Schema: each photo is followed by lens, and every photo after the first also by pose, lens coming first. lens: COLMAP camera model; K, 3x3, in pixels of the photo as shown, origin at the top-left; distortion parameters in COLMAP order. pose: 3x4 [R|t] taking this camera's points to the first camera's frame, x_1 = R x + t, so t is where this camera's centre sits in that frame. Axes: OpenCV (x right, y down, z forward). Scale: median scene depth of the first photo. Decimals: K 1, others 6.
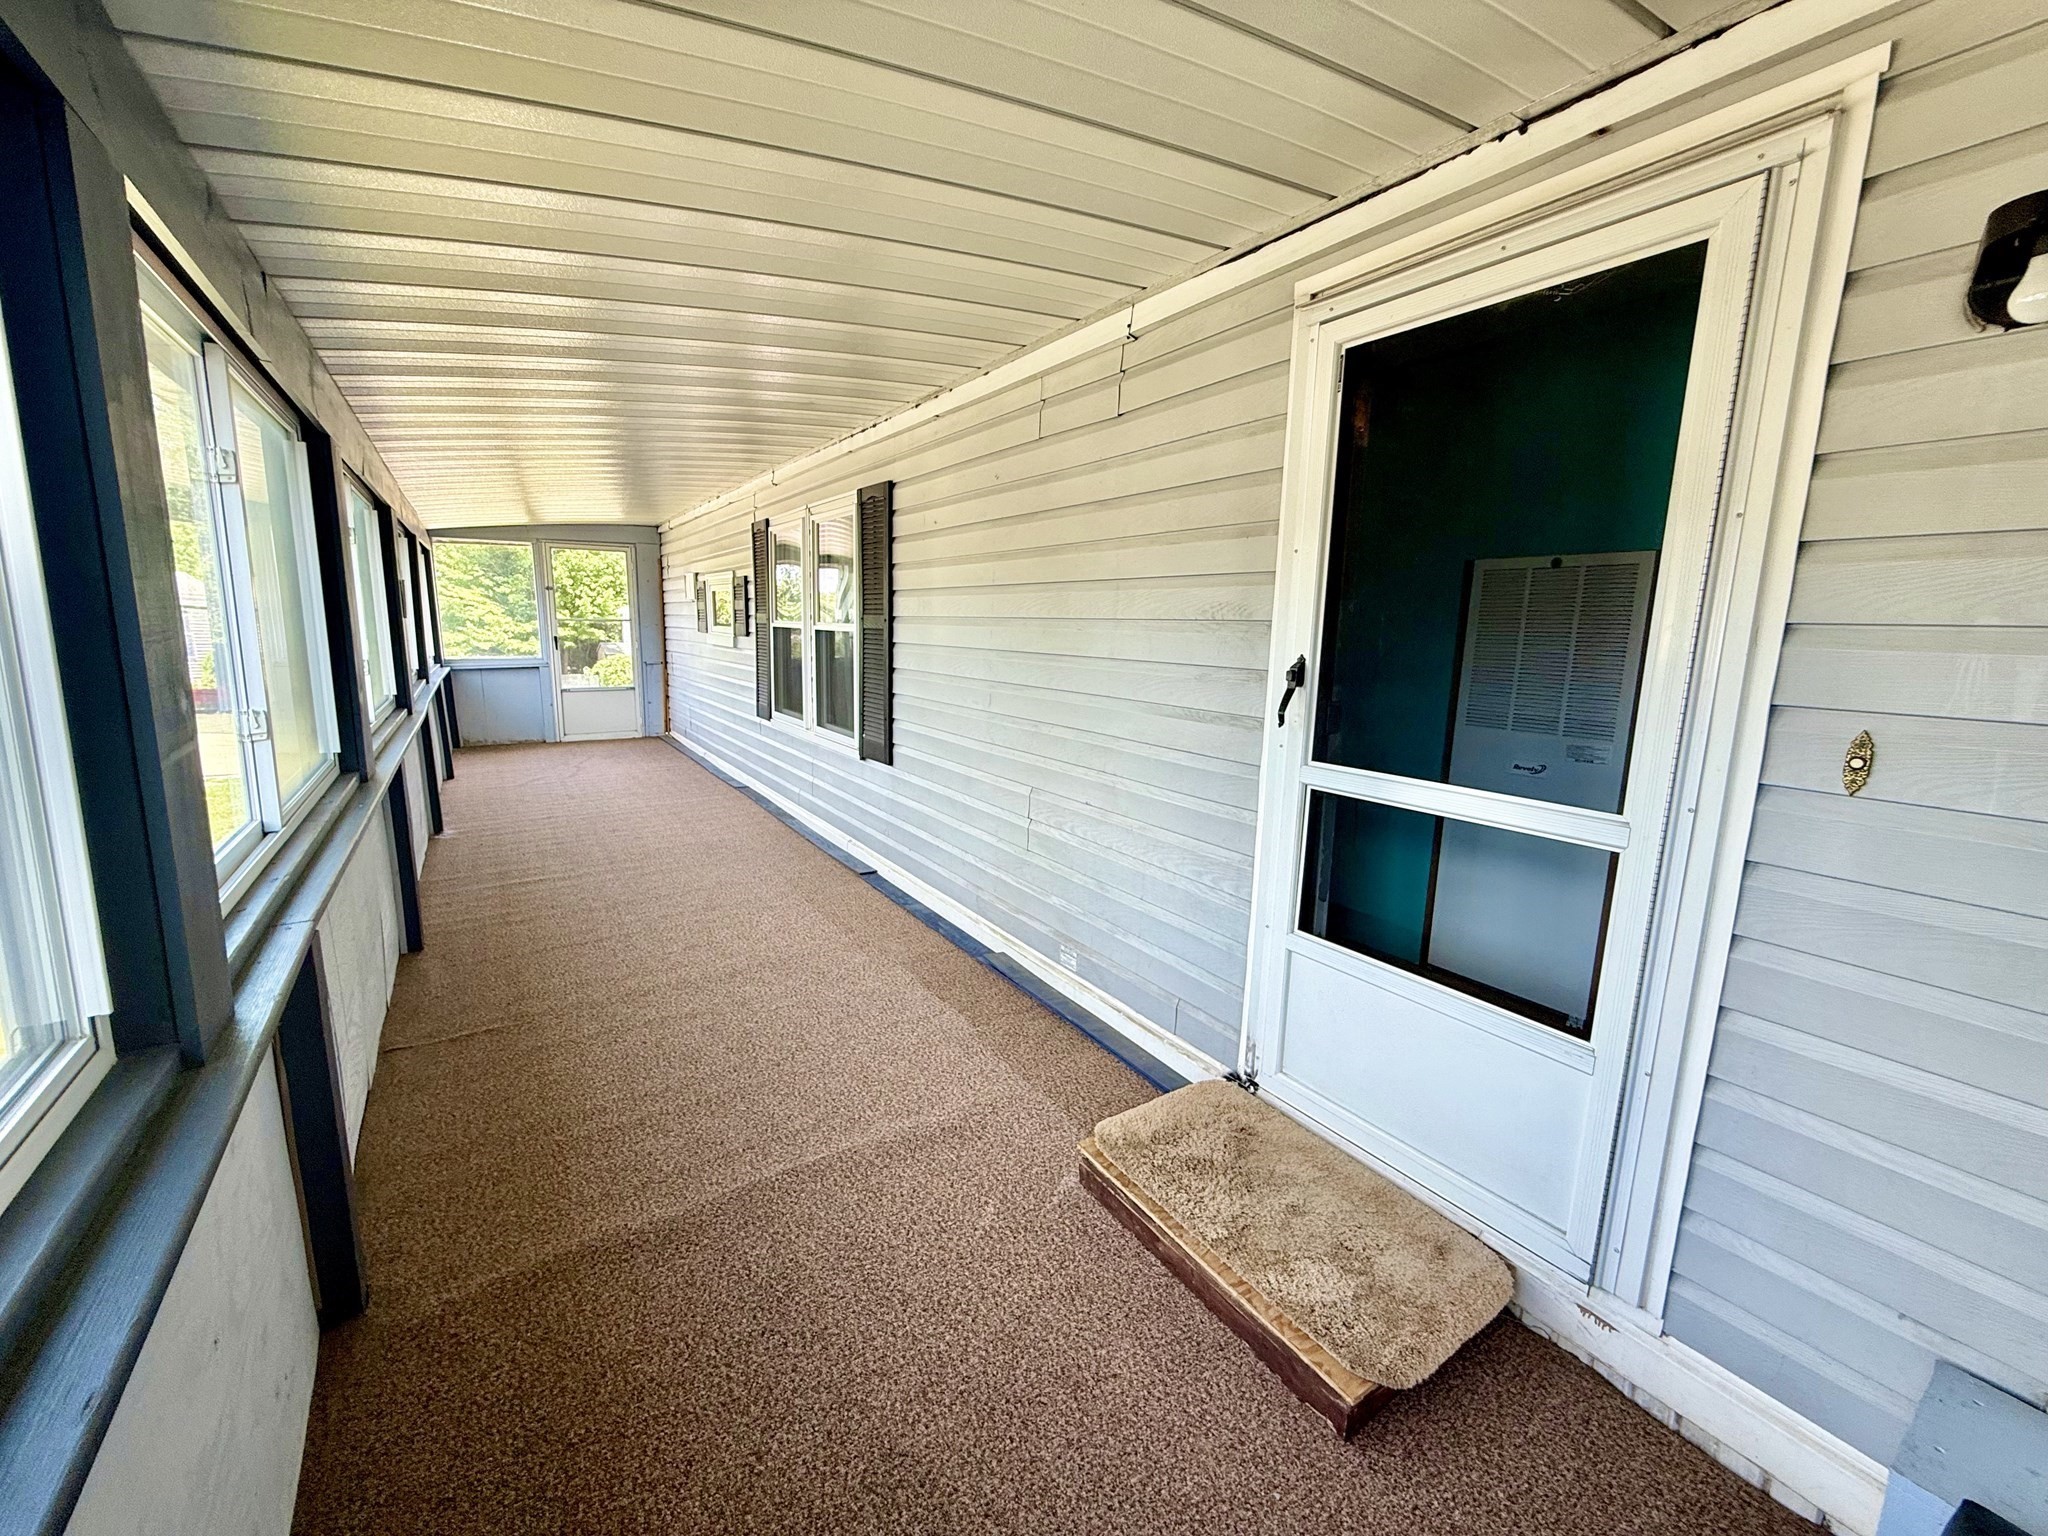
lens RADIAL K [[814.6, 0, 1022.1], [0, 814.6, 765.8], [0, 0, 1]] dist [0.000207, -0.000066]
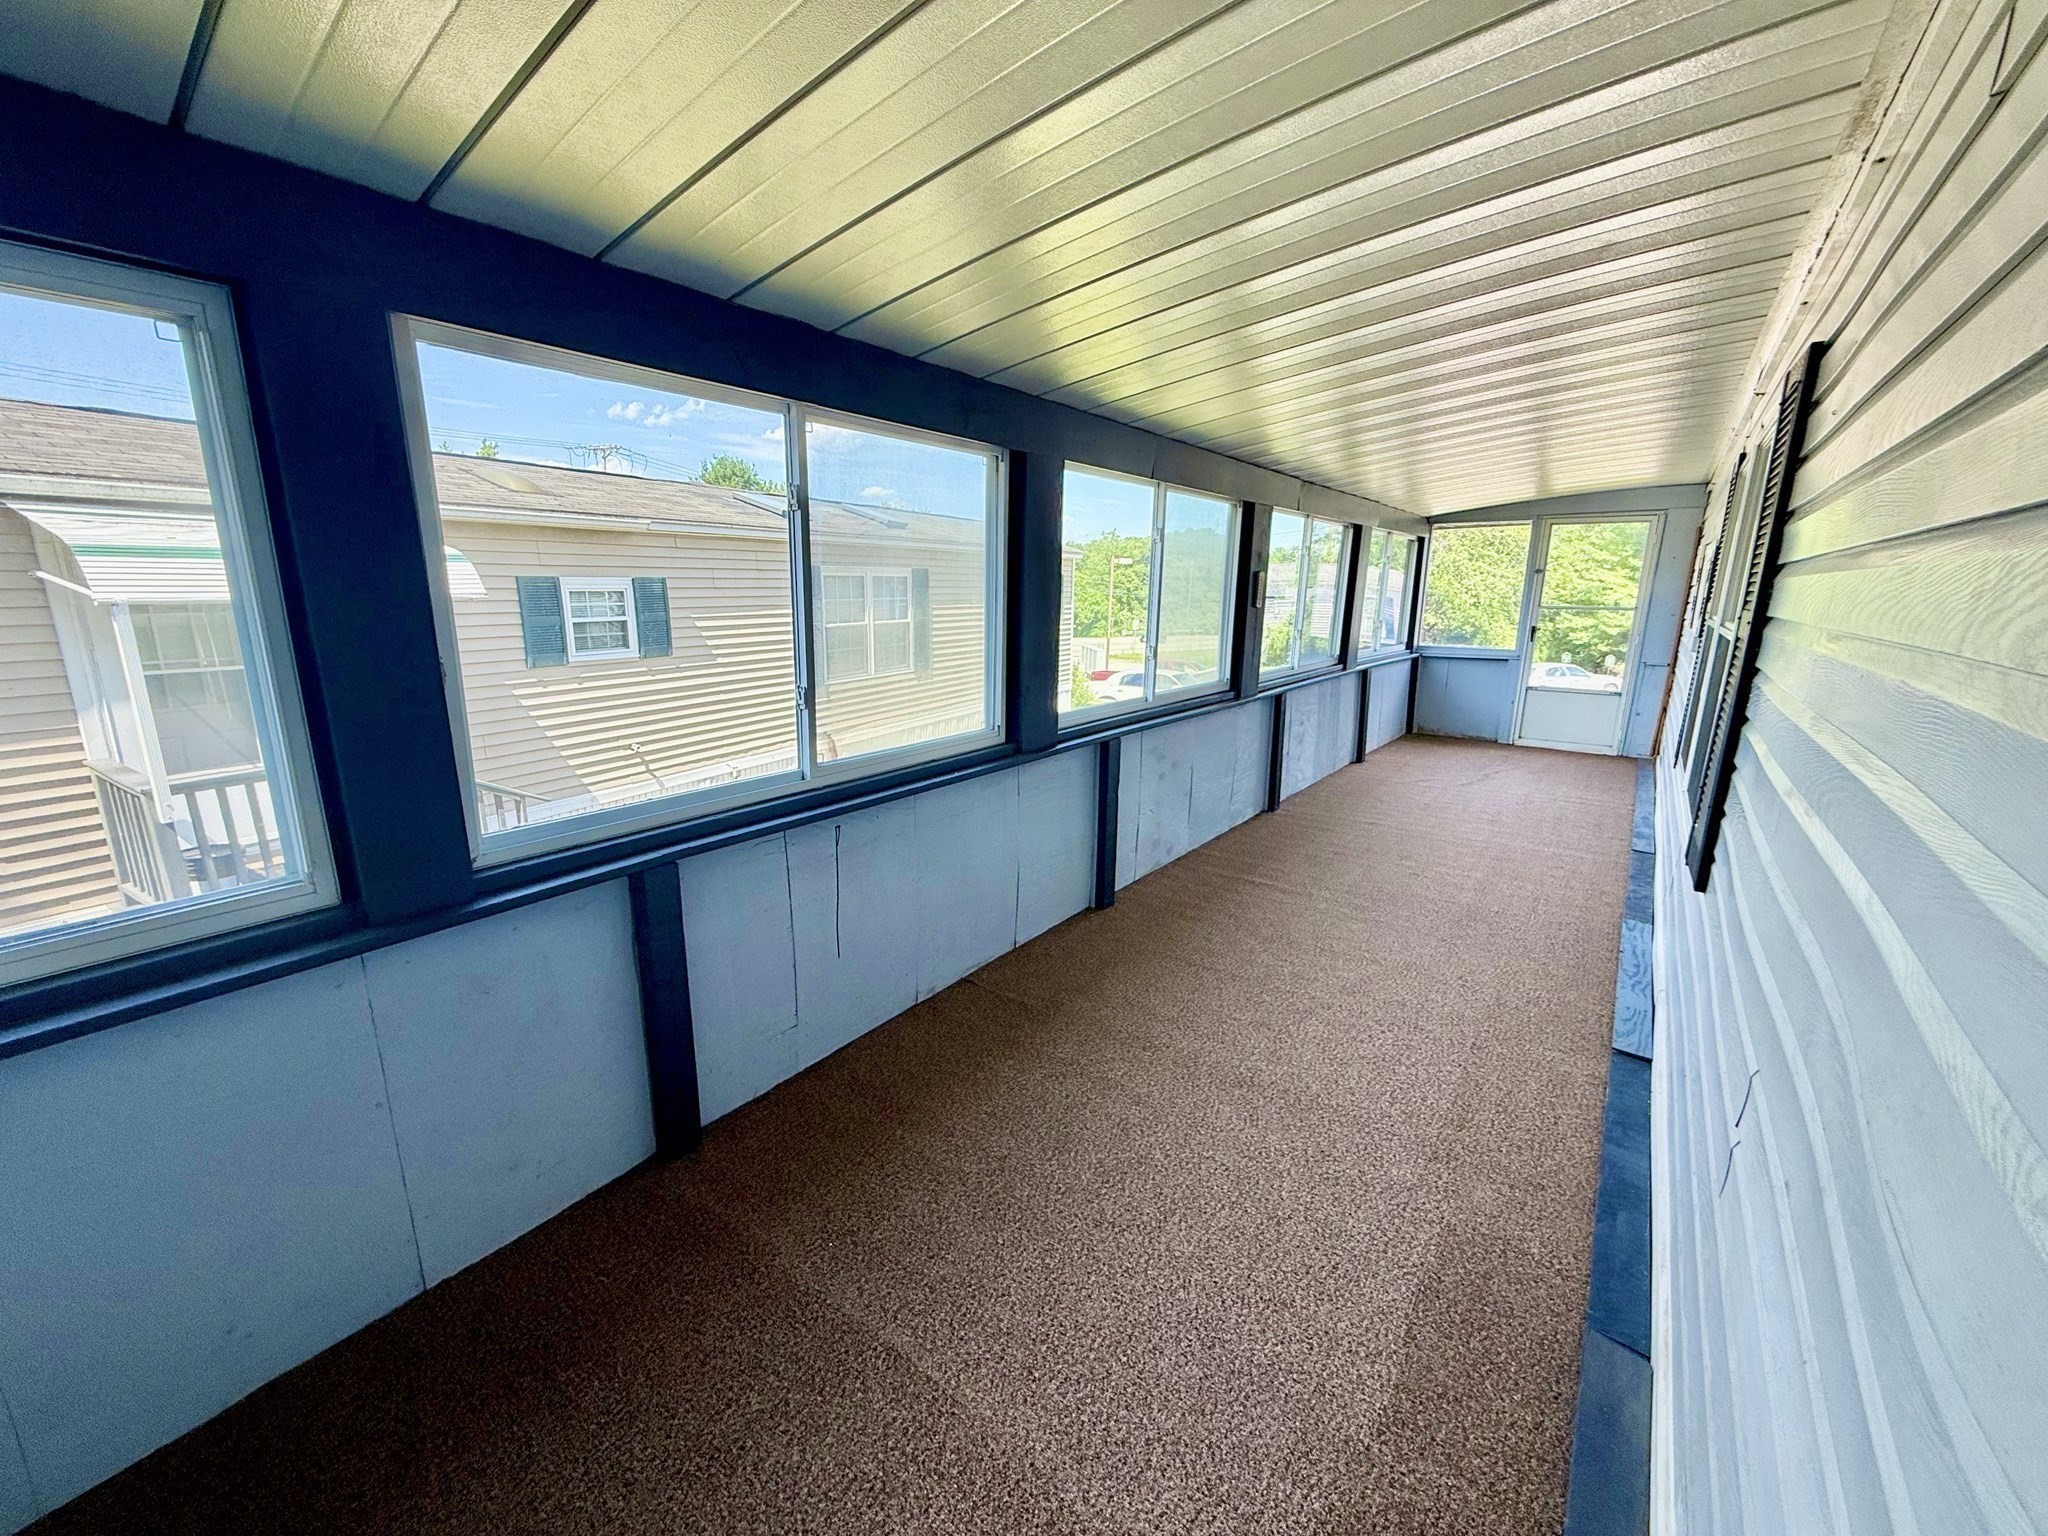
lens RADIAL K [[814.6, 0, 1022.1], [0, 814.6, 765.8], [0, 0, 1]] dist [0.000207, -0.000066]
pose [[0.325830, 0.187267, -0.926696, 0.183949], [-0.168156, 0.976037, 0.138114, -0.083770], [0.930354, 0.110828, 0.349512, 0.403563]]
